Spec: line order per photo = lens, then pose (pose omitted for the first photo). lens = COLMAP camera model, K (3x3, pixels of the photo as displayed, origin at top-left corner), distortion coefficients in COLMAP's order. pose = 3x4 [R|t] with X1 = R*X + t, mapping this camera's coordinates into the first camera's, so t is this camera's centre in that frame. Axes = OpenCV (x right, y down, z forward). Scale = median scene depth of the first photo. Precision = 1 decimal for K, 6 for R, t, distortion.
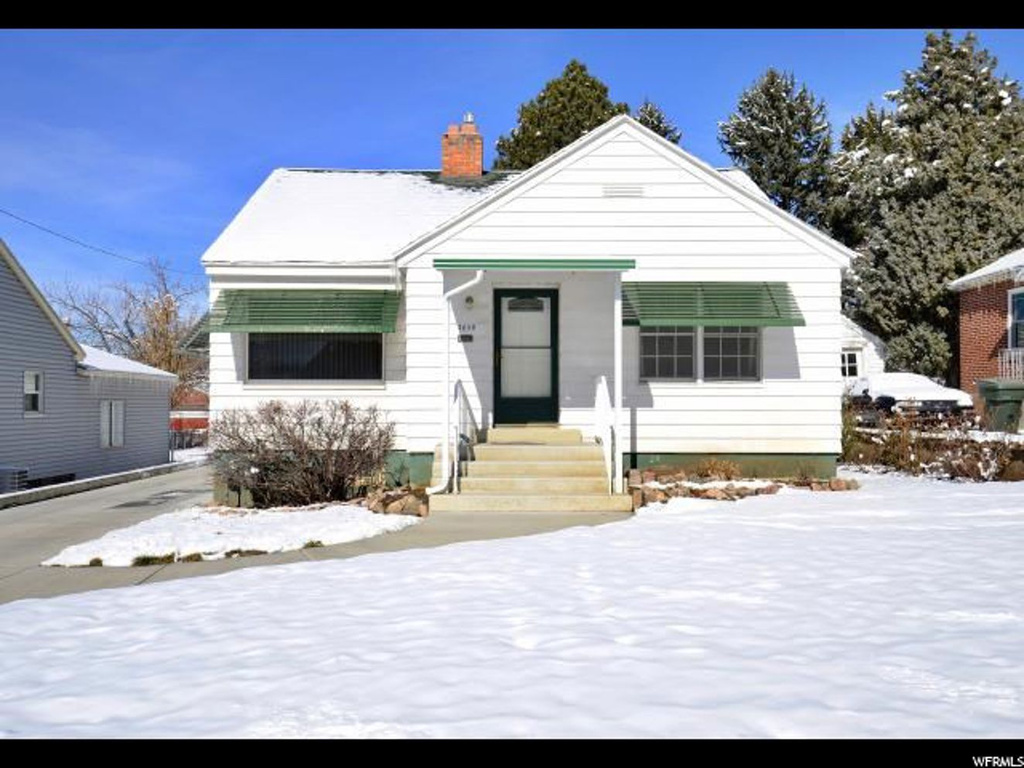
lens RADIAL K [[889.1, 0, 512.0], [0, 889.1, 384.0], [0, 0, 1]] dist [0.044896, -0.009592]
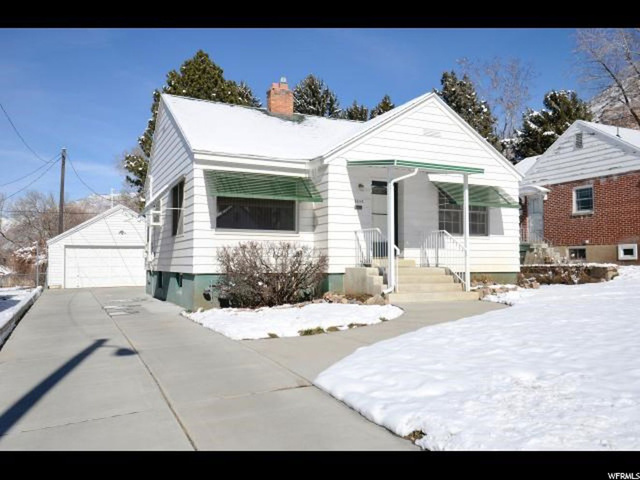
lens RADIAL K [[528.2, 0, 326.2], [0, 528.2, 238.8], [0, 0, 1]] dist [0.036173, -0.006259]
pose [[0.905762, 0.021231, 0.423255, -0.544622], [-0.010958, 0.999584, -0.026690, 0.038339], [-0.423645, 0.019537, 0.905617, 0.088962]]
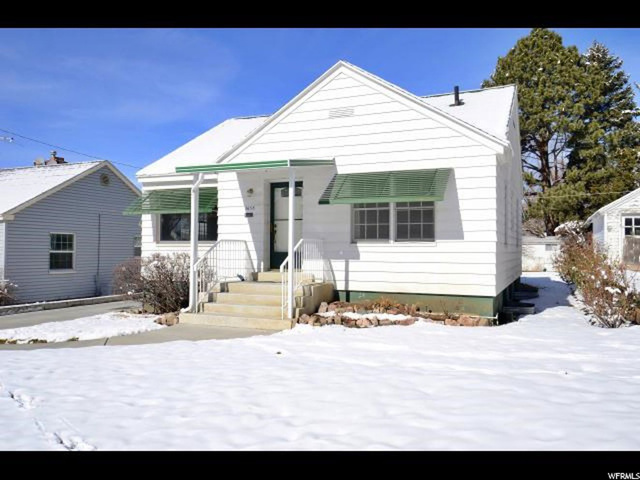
lens RADIAL K [[528.2, 0, 326.2], [0, 528.2, 238.8], [0, 0, 1]] dist [0.036173, -0.006259]
pose [[0.912668, -0.003618, -0.408686, 0.458099], [0.003271, 0.999993, -0.001548, -0.006547], [0.408689, 0.000076, 0.912674, 0.192644]]
